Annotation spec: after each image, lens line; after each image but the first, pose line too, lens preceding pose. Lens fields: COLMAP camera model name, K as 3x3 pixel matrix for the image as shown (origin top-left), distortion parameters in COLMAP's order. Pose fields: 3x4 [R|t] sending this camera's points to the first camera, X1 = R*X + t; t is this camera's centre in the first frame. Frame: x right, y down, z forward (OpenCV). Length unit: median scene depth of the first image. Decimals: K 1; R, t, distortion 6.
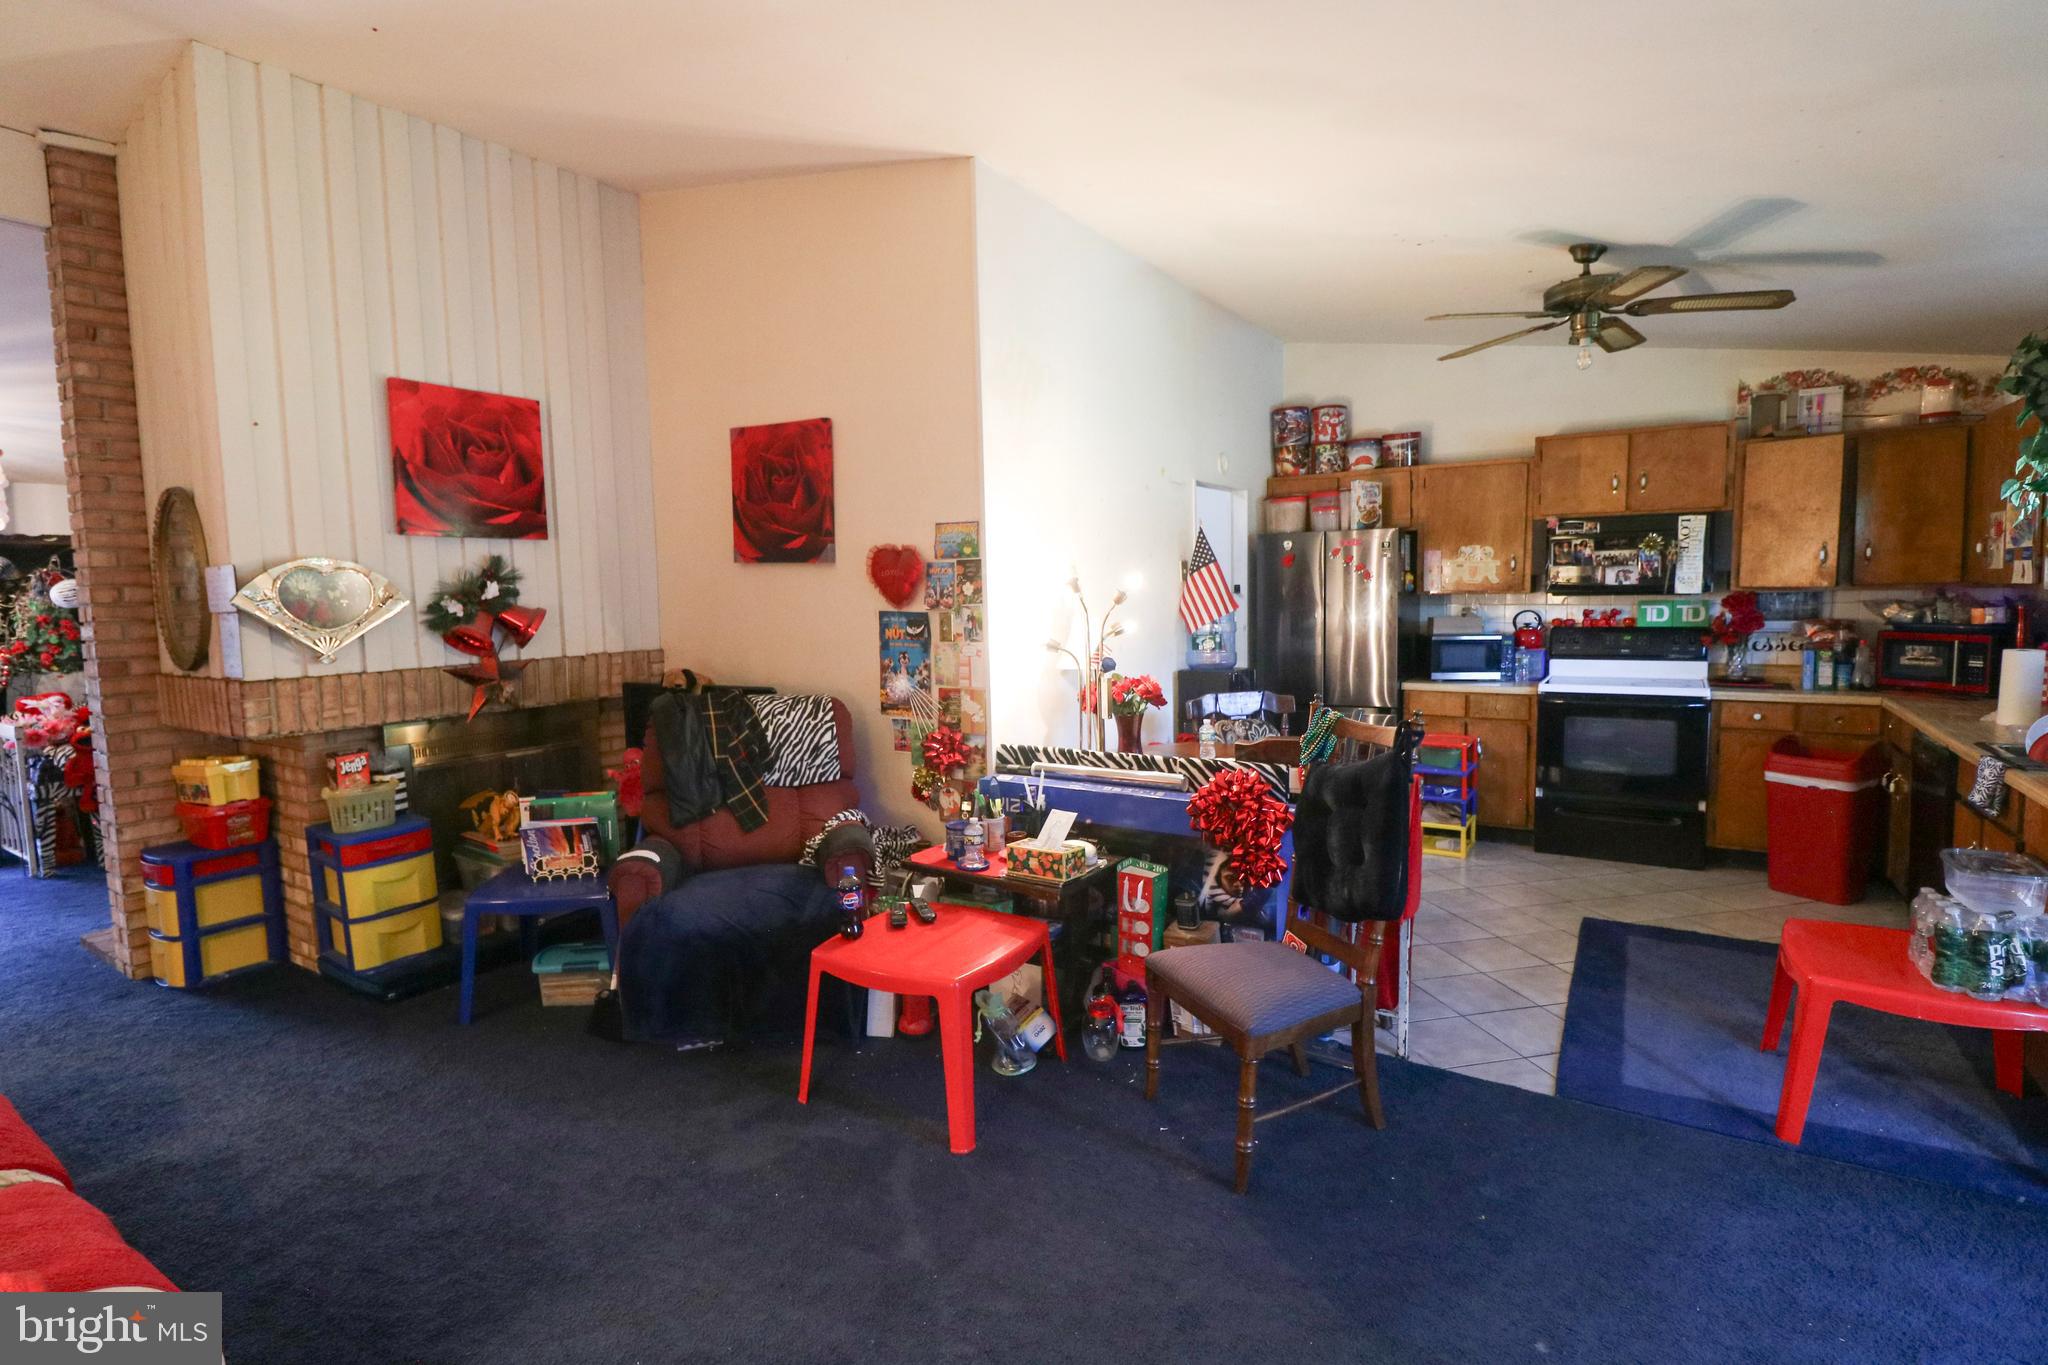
lens RADIAL K [[967.4, 0, 1036.4], [0, 967.4, 657.8], [0, 0, 1]] dist [0.000870, -0.013614]
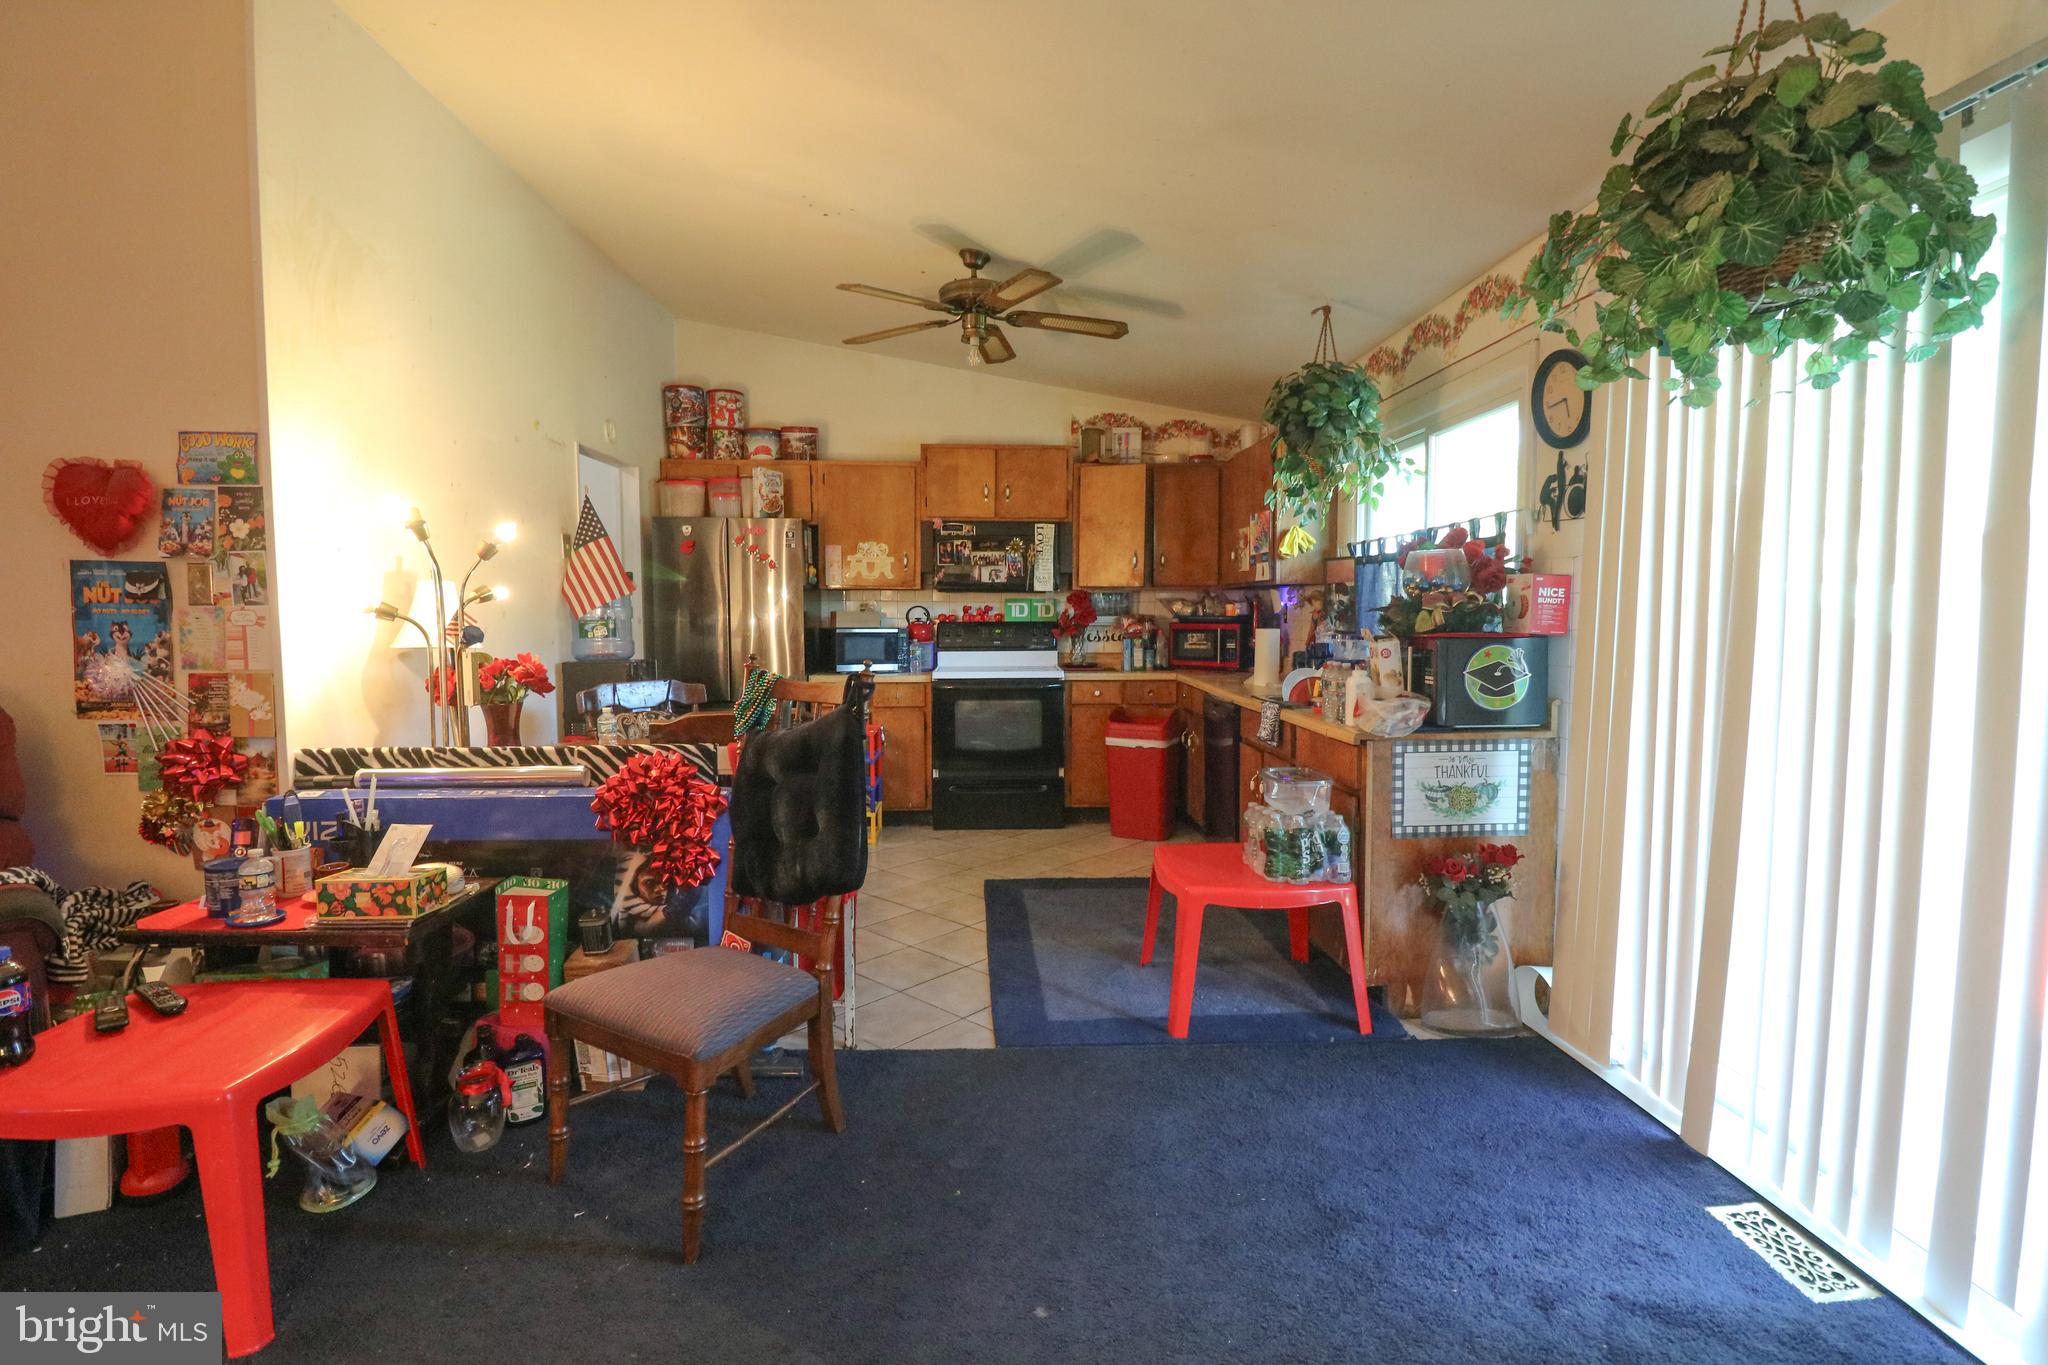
lens RADIAL K [[967.4, 0, 1036.4], [0, 967.4, 657.8], [0, 0, 1]] dist [0.000870, -0.013614]
pose [[0.816575, -0.017859, 0.576964, -0.003412], [0.029244, 0.999518, -0.010451, 0.045305], [-0.576499, 0.025407, 0.816703, 0.108177]]
